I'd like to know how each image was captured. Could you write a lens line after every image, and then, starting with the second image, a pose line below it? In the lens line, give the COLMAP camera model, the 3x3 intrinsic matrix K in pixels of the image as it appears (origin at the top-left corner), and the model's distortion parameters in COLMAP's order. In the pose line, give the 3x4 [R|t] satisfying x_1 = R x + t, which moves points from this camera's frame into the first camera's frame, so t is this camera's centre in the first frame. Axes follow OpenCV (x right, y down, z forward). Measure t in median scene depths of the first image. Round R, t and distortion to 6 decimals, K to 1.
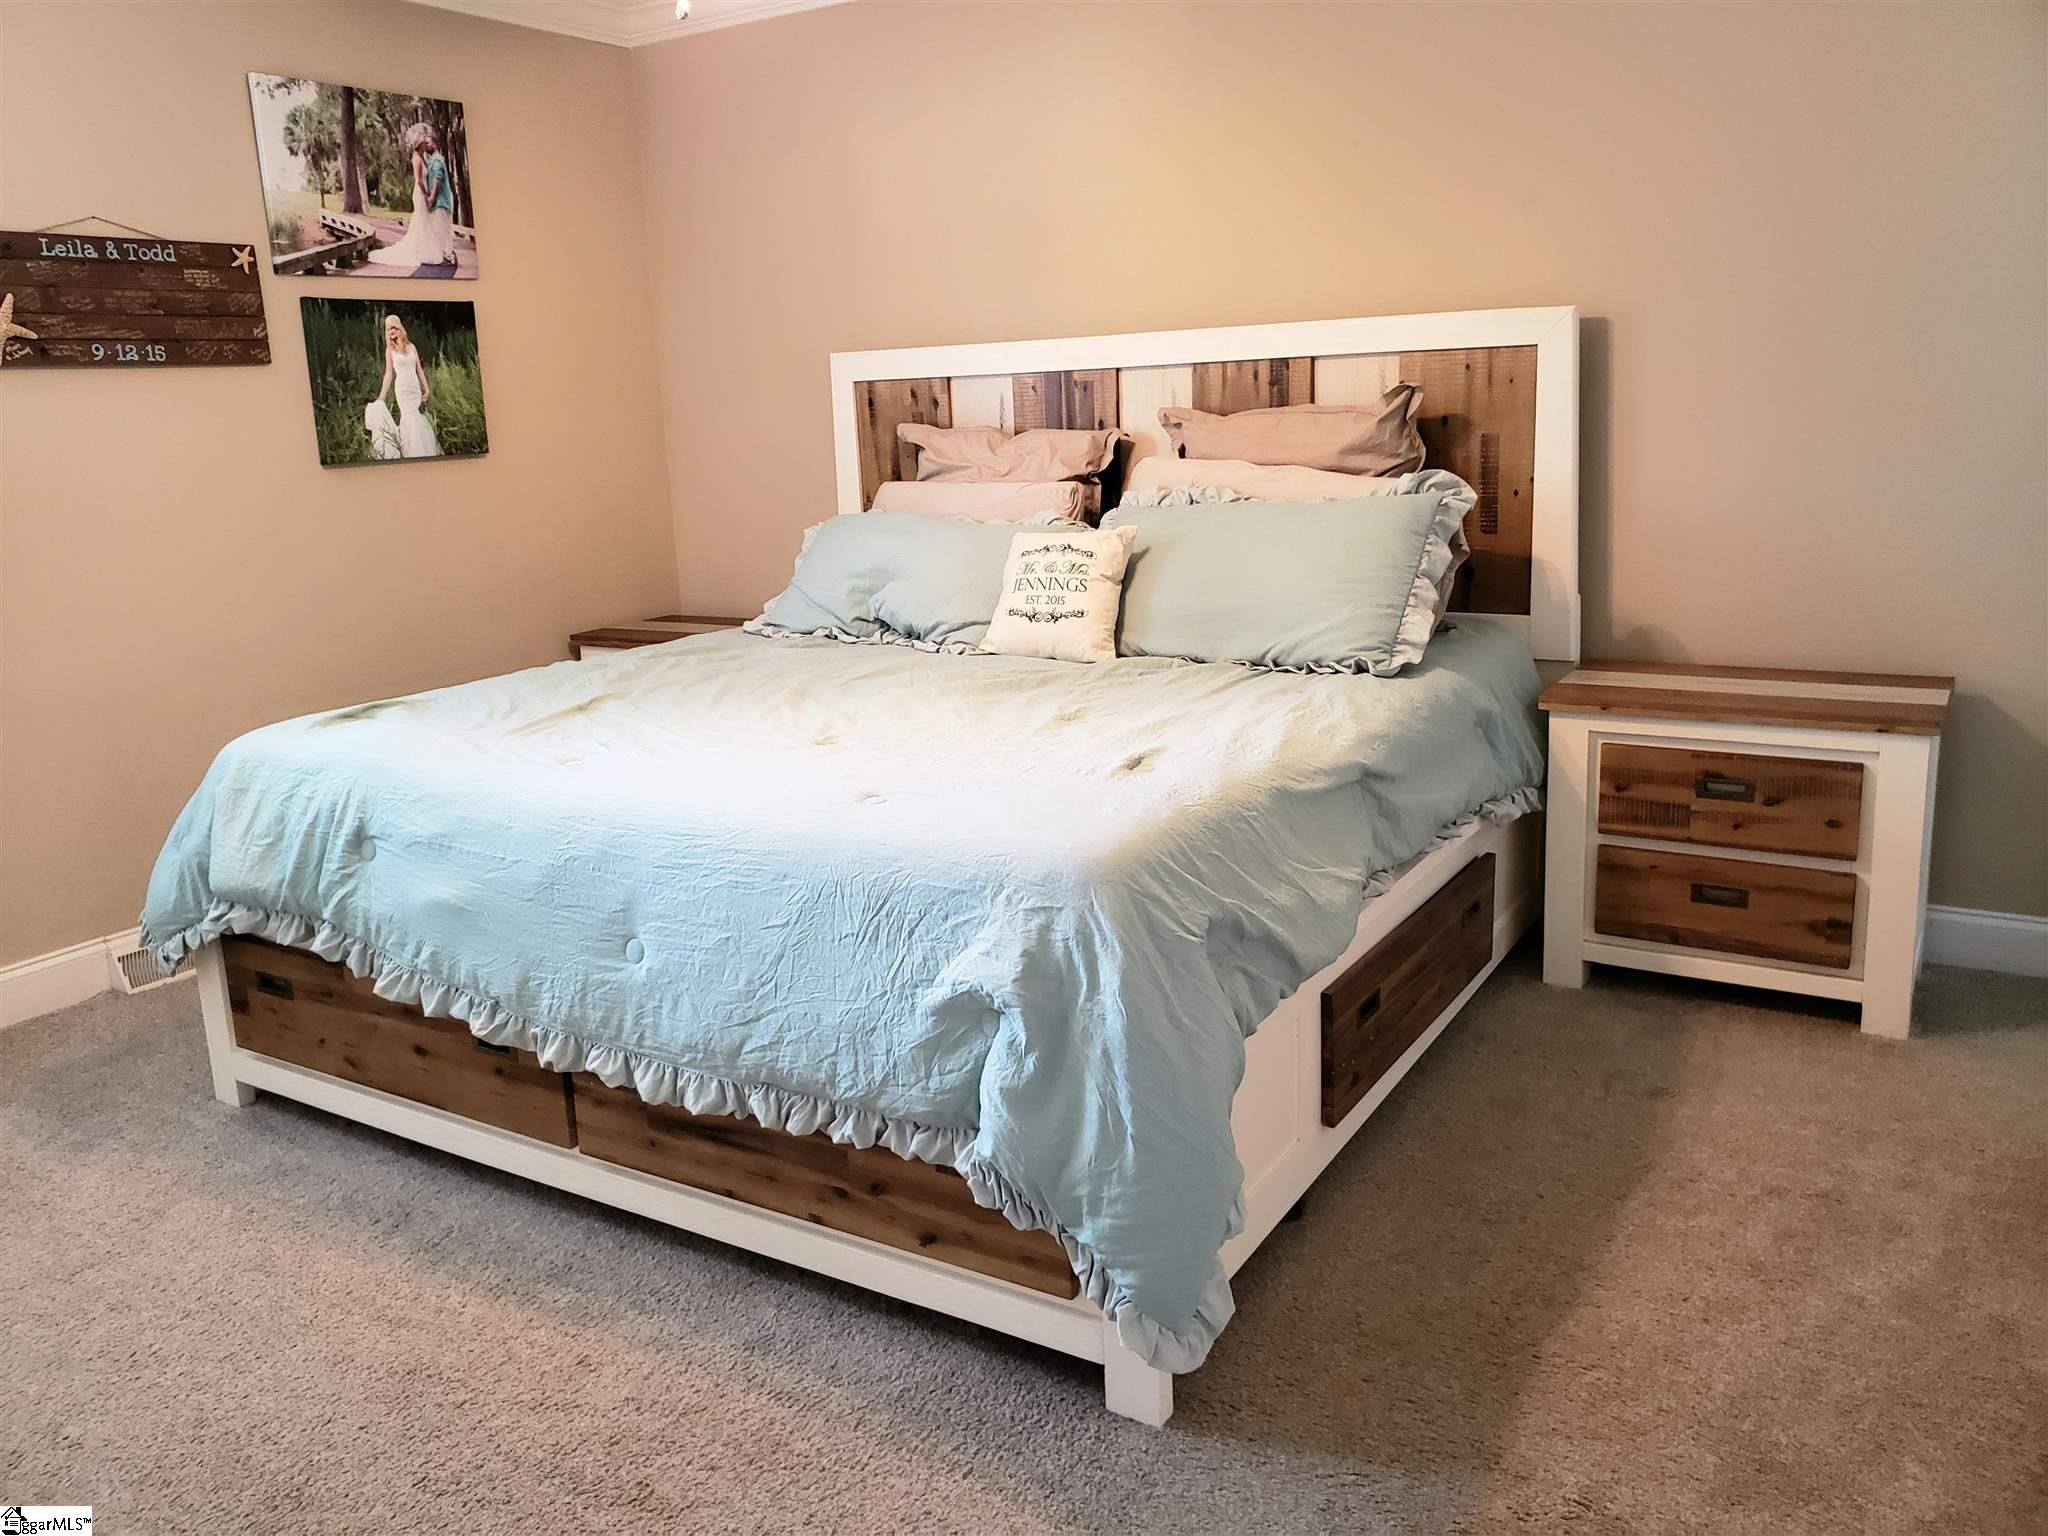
lens RADIAL K [[1595.7, 0, 1005.4], [0, 1595.7, 764.4], [0, 0, 1]] dist [0.037821, -0.036777]
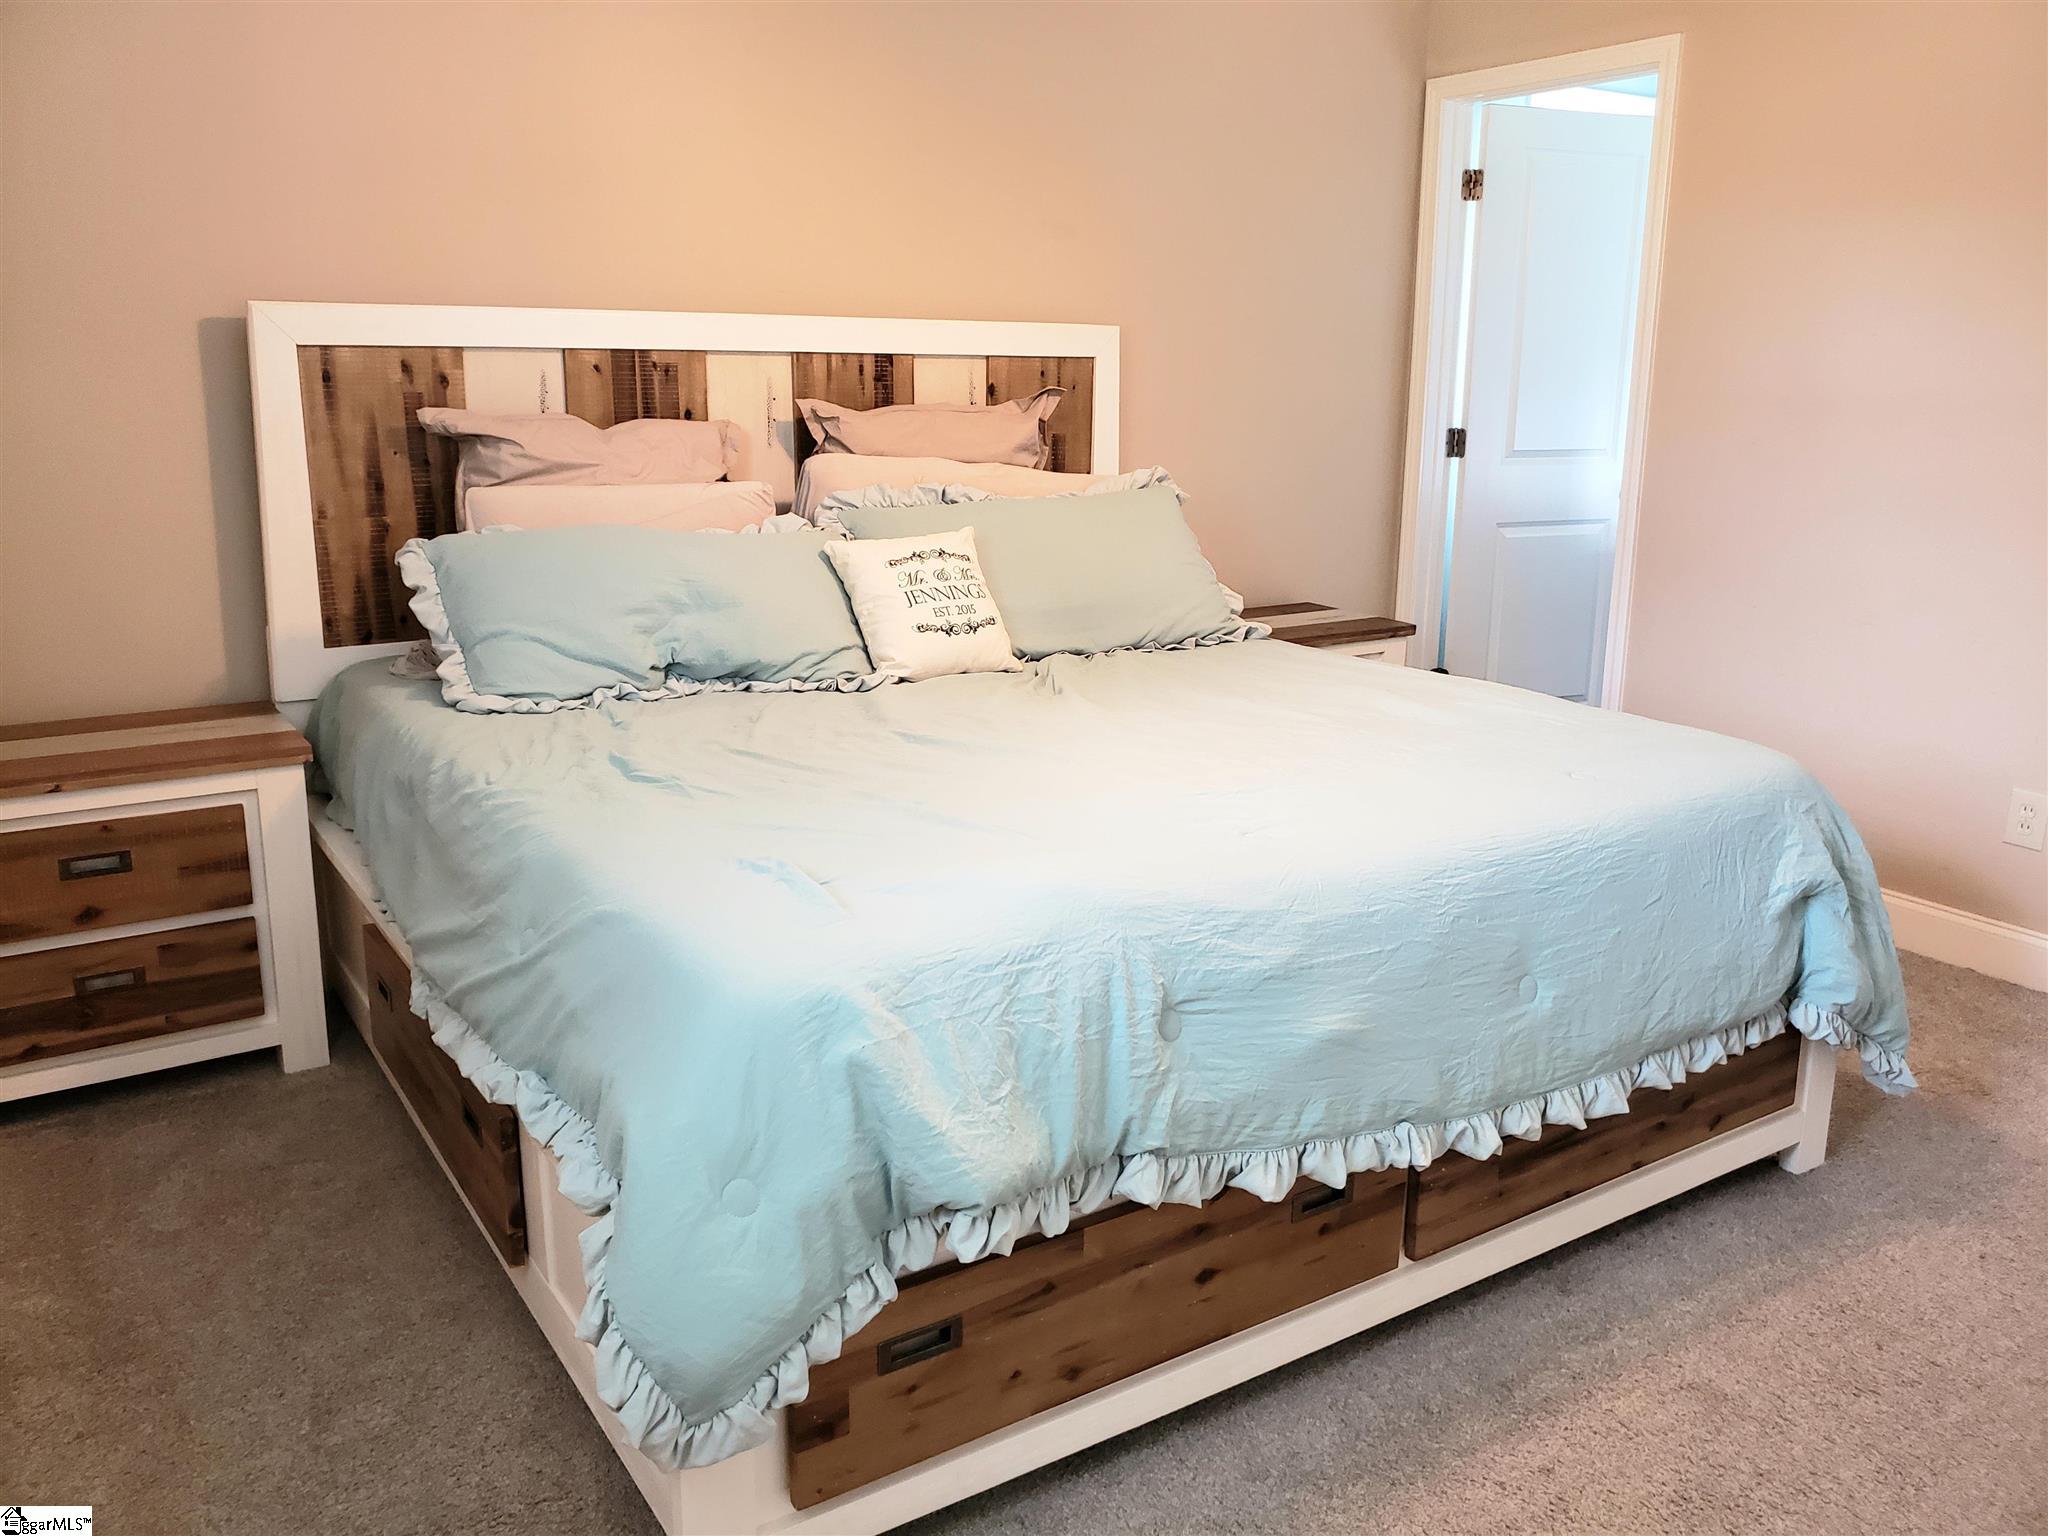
lens RADIAL K [[1595.7, 0, 1011.0], [0, 1595.7, 763.9], [0, 0, 1]] dist [0.037821, -0.036777]
pose [[0.410196, -0.178444, 0.894370, -0.751481], [0.173222, 0.978064, 0.115695, -0.110458], [-0.895396, 0.107467, 0.432108, 0.549074]]
